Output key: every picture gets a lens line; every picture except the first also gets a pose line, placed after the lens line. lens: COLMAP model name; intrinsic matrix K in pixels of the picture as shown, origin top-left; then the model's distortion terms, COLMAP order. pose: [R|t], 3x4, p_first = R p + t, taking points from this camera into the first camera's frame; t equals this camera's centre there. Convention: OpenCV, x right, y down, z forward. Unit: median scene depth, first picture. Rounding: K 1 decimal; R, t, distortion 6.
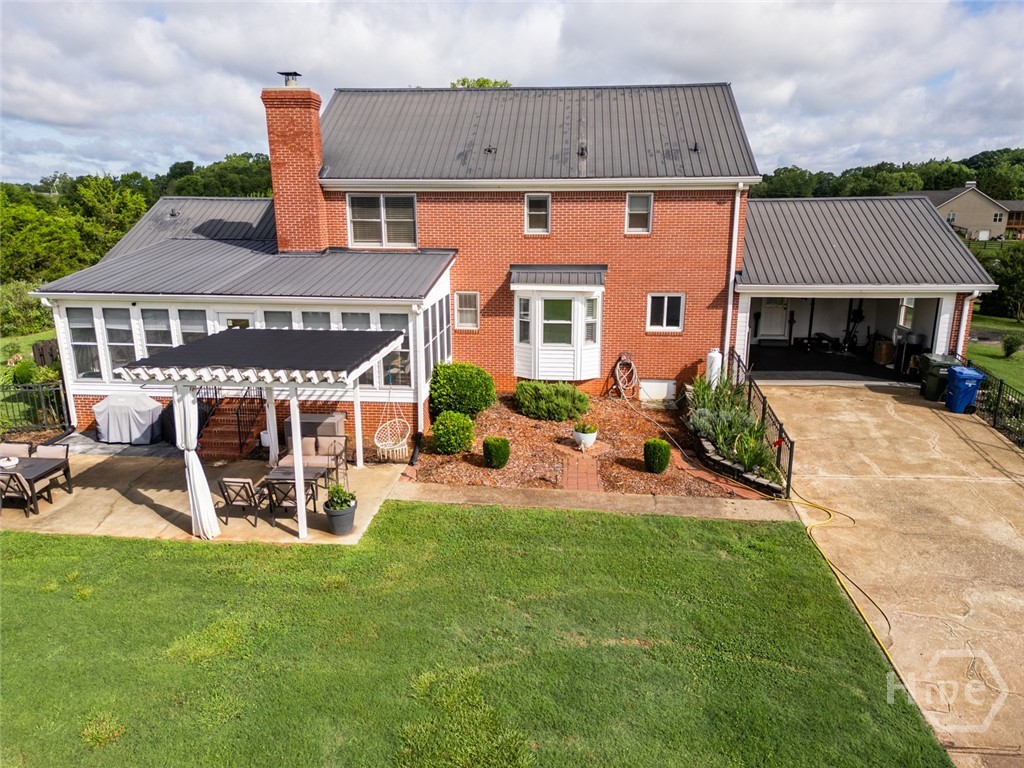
lens RADIAL K [[714.8, 0, 512.0], [0, 714.8, 384.0], [0, 0, 1]] dist [0.070725, -0.044415]
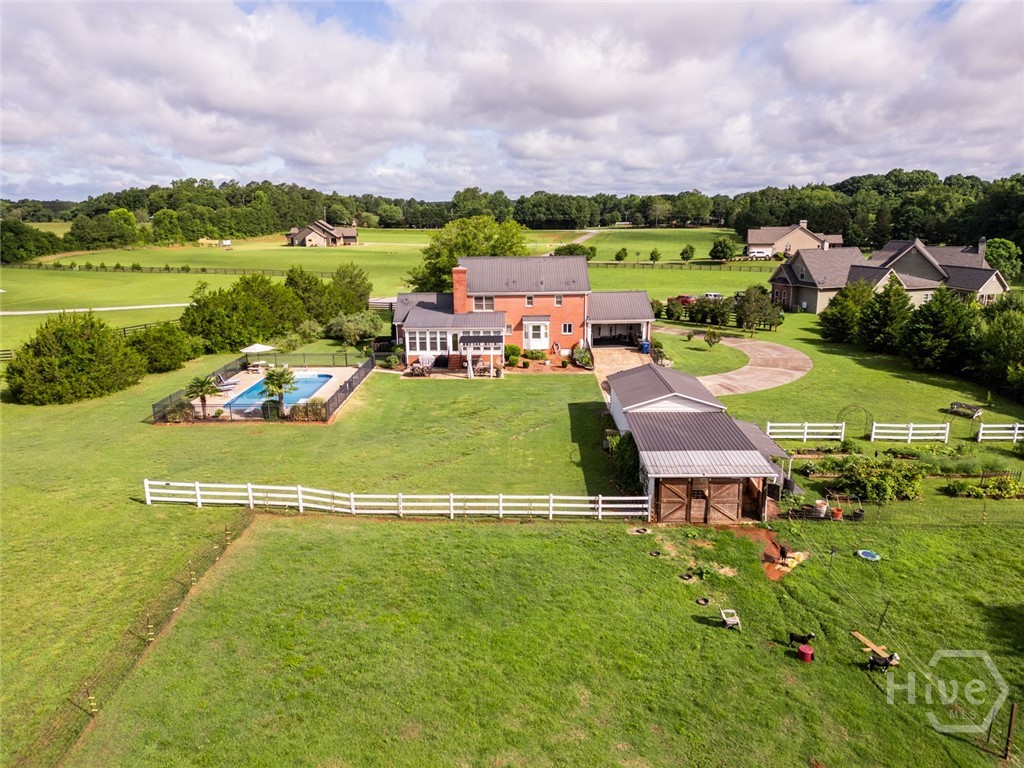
lens RADIAL K [[735.5, 0, 512.0], [0, 735.5, 384.0], [0, 0, 1]] dist [0.025501, -0.004510]
pose [[0.994654, -0.030462, 0.098673, -0.408993], [0.031919, 0.999403, -0.013214, 0.204764], [-0.098211, 0.016293, 0.995032, -2.495990]]
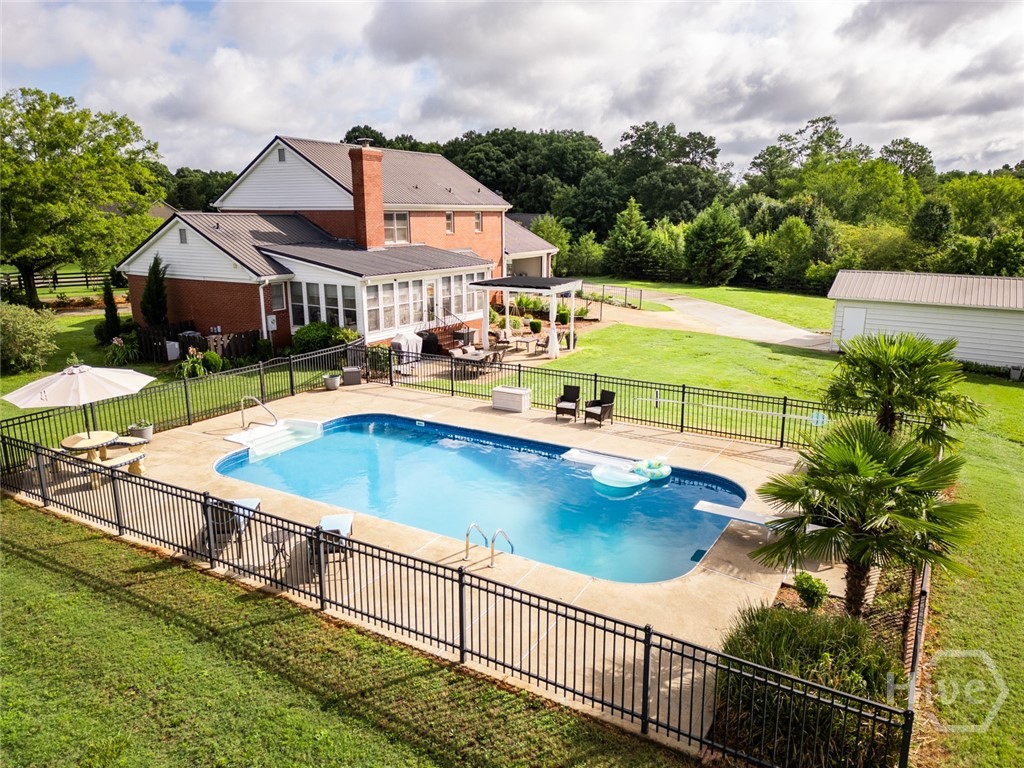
lens RADIAL K [[714.8, 0, 512.0], [0, 714.8, 384.0], [0, 0, 1]] dist [0.070725, -0.044415]
pose [[0.432267, -0.209398, 0.877096, -1.660633], [0.218372, 0.968022, 0.123483, -0.019647], [-0.874905, 0.138155, 0.464170, 0.023674]]
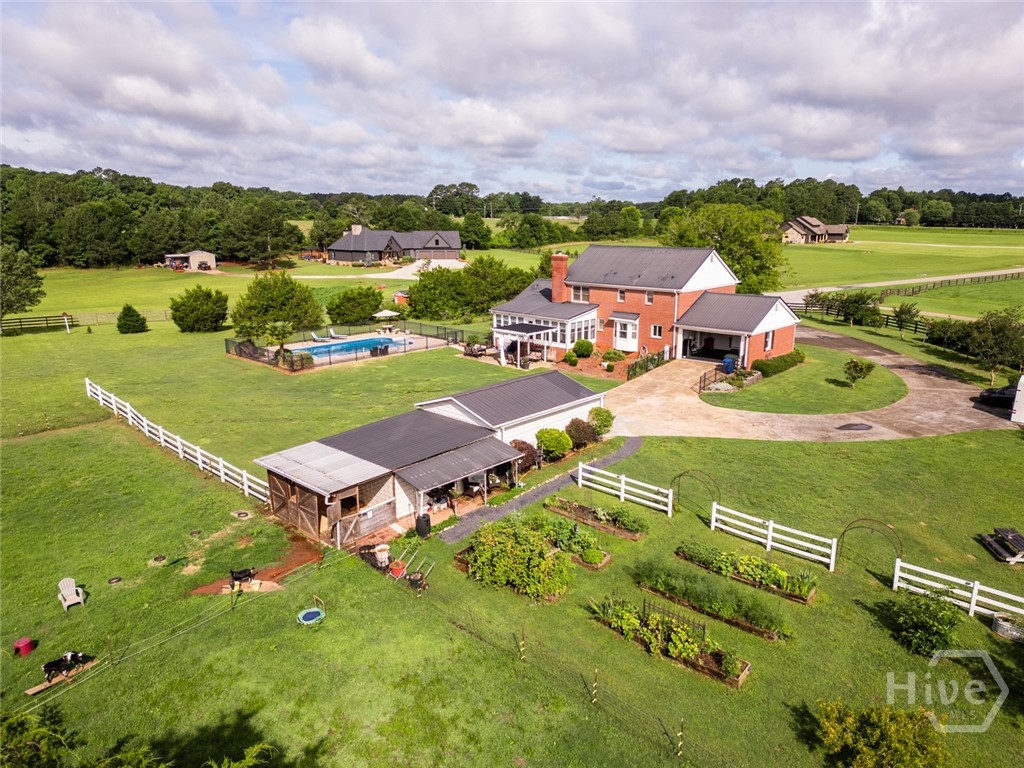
lens RADIAL K [[714.8, 0, 512.0], [0, 714.8, 384.0], [0, 0, 1]] dist [0.070725, -0.044415]
pose [[0.788876, 0.141850, -0.597958, 1.553207], [-0.149056, 0.988108, 0.037756, 0.092236], [0.596203, 0.059345, 0.800638, -1.716073]]
